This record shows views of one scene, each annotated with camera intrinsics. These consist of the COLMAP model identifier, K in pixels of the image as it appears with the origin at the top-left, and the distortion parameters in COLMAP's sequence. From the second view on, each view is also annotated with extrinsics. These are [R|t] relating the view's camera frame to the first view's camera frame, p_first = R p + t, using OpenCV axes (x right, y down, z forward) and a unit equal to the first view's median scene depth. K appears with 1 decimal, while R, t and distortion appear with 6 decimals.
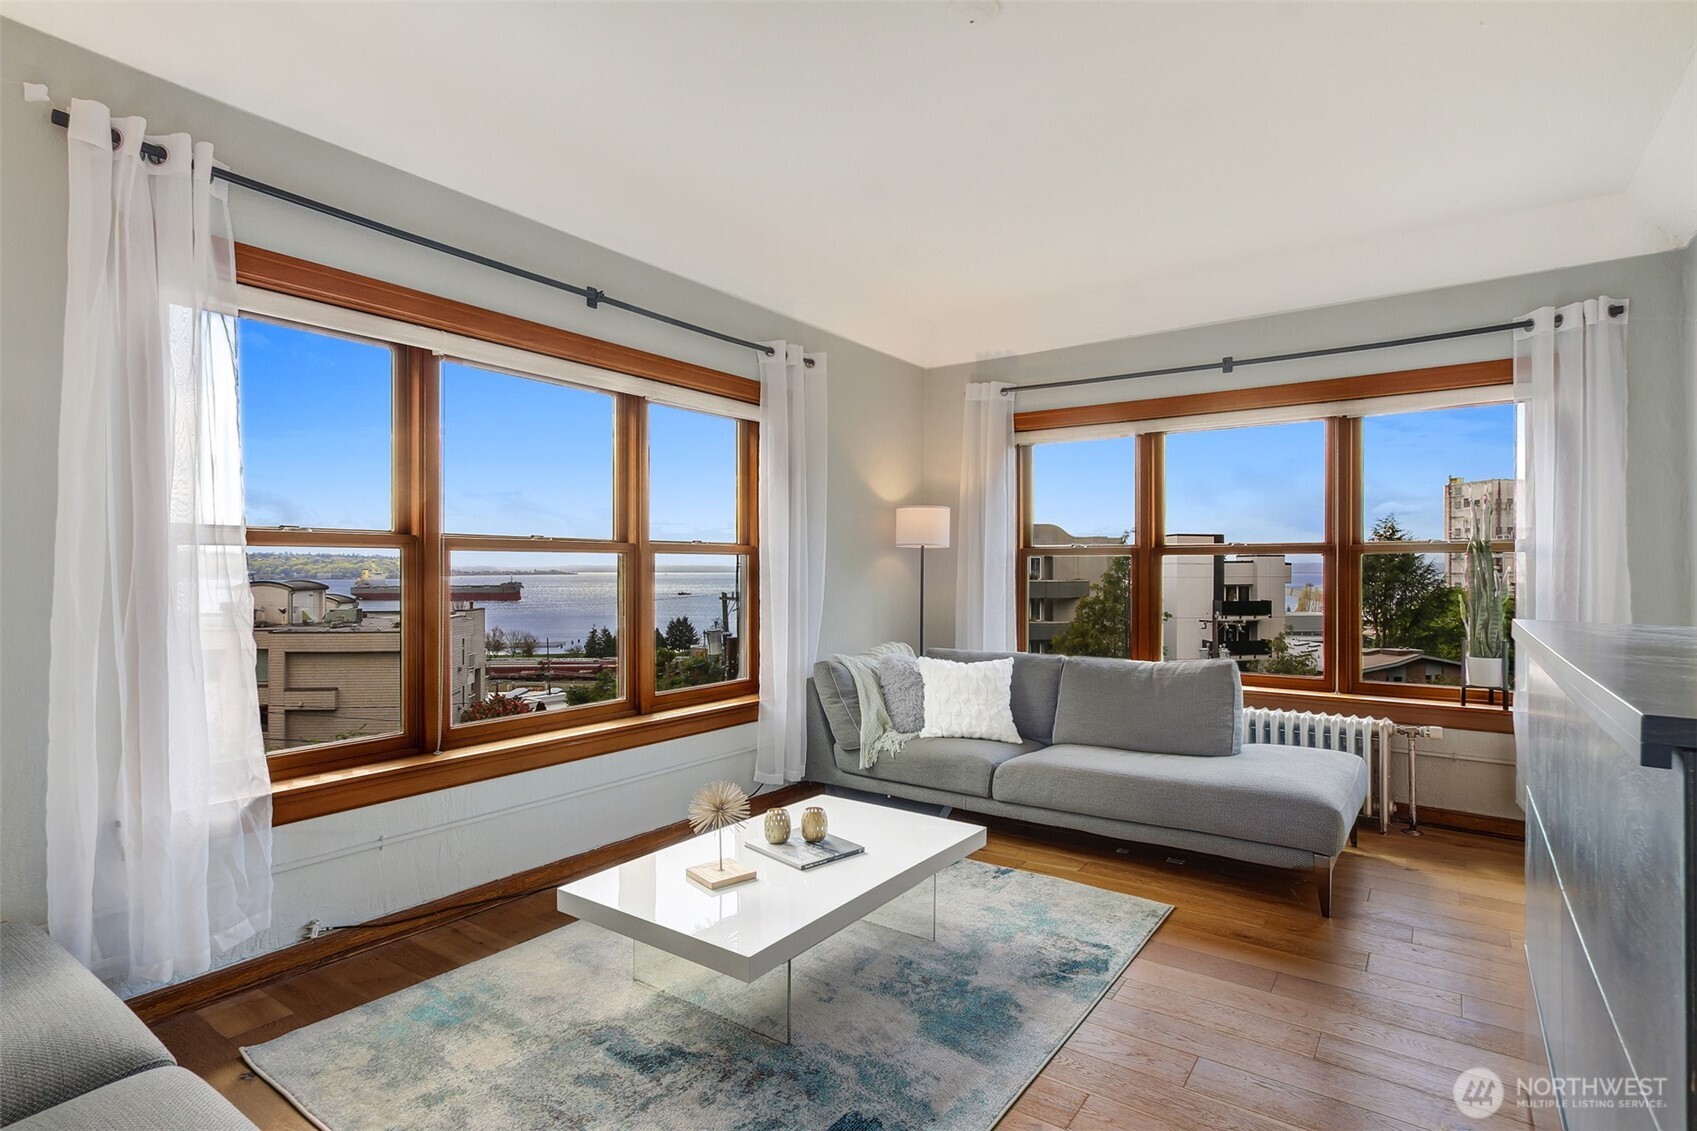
lens RADIAL K [[878.4, 0, 861.4], [0, 878.4, 562.3], [0, 0, 1]] dist [0.019176, 0.003454]
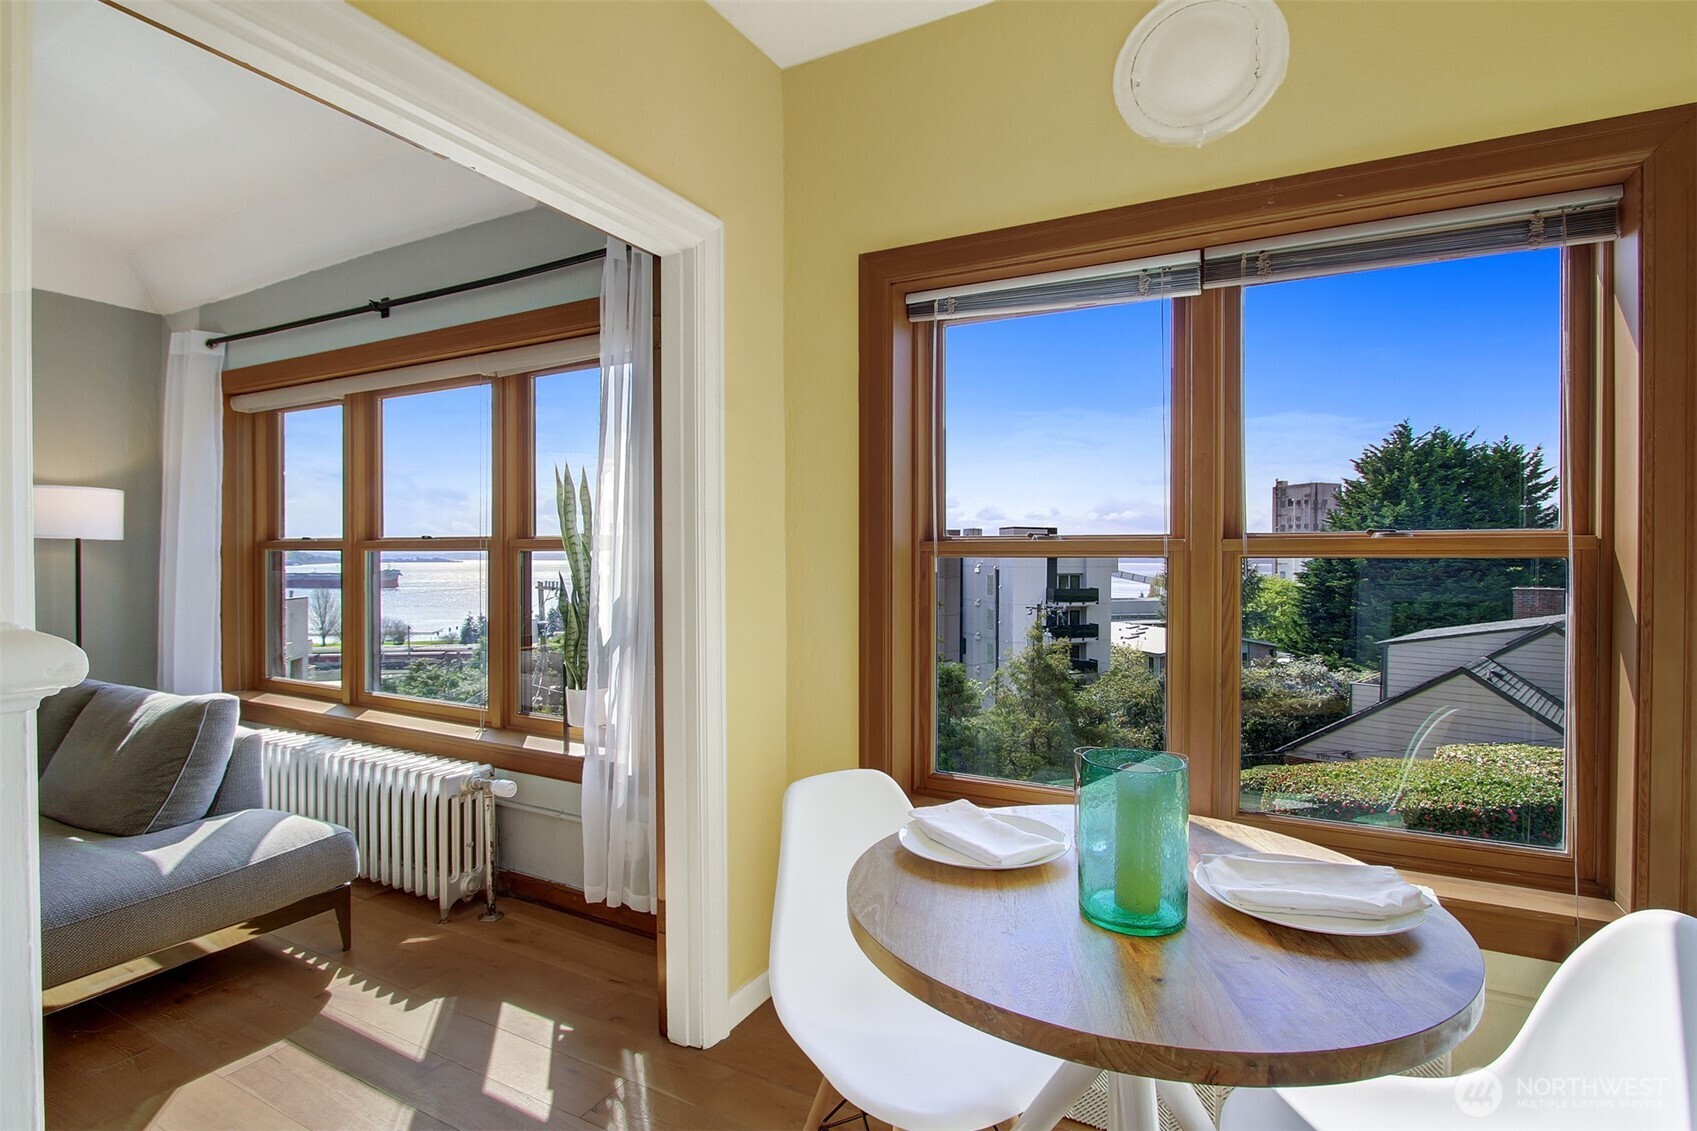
lens RADIAL K [[825.5, 0, 850.8], [0, 825.5, 559.1], [0, 0, 1]] dist [-0.020686, 0.003070]
pose [[0.993677, 0.003503, 0.112226, 0.788312], [-0.004486, 0.999954, 0.008508, -0.009582], [-0.112191, -0.008957, 0.993646, 0.245221]]
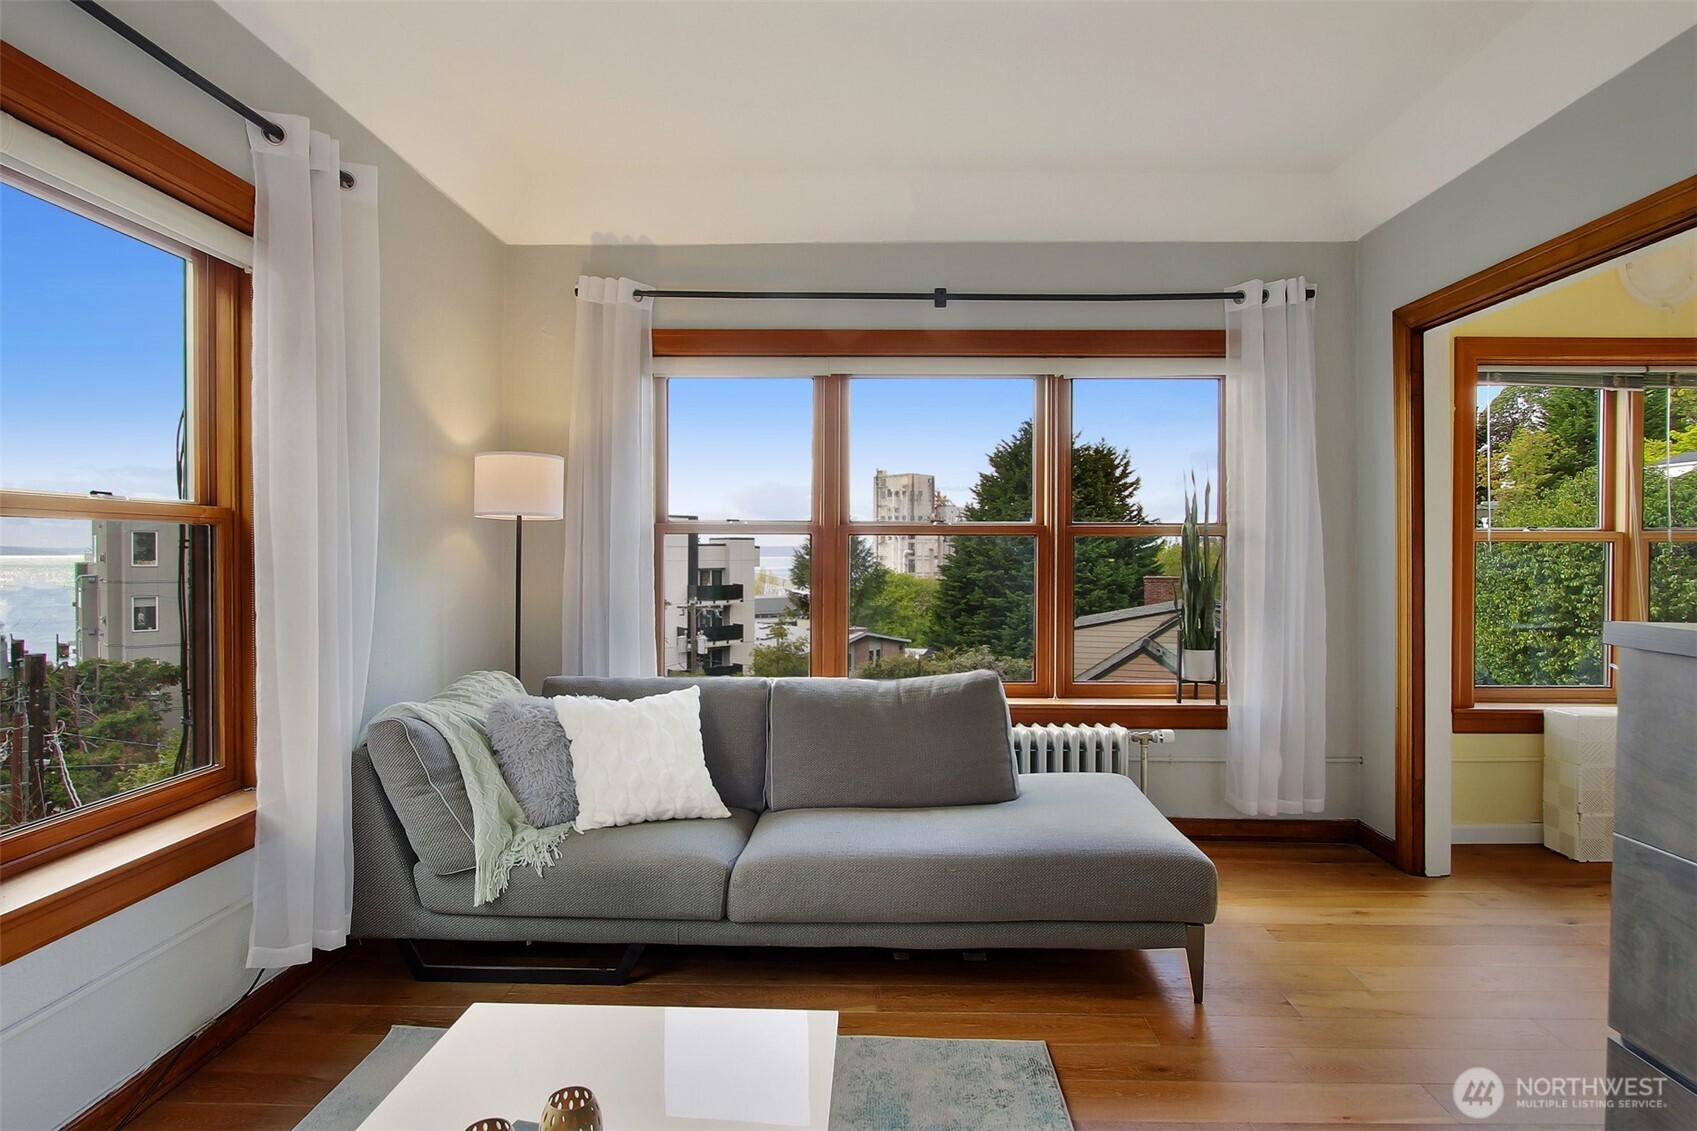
lens RADIAL K [[962.9, 0, 886.1], [0, 962.9, 560.7], [0, 0, 1]] dist [-0.011871, 0.004839]
pose [[0.828394, -0.002416, 0.560140, -0.119907], [-0.006948, 0.999869, 0.014587, 0.001851], [-0.560102, -0.015976, 0.828269, 0.320511]]
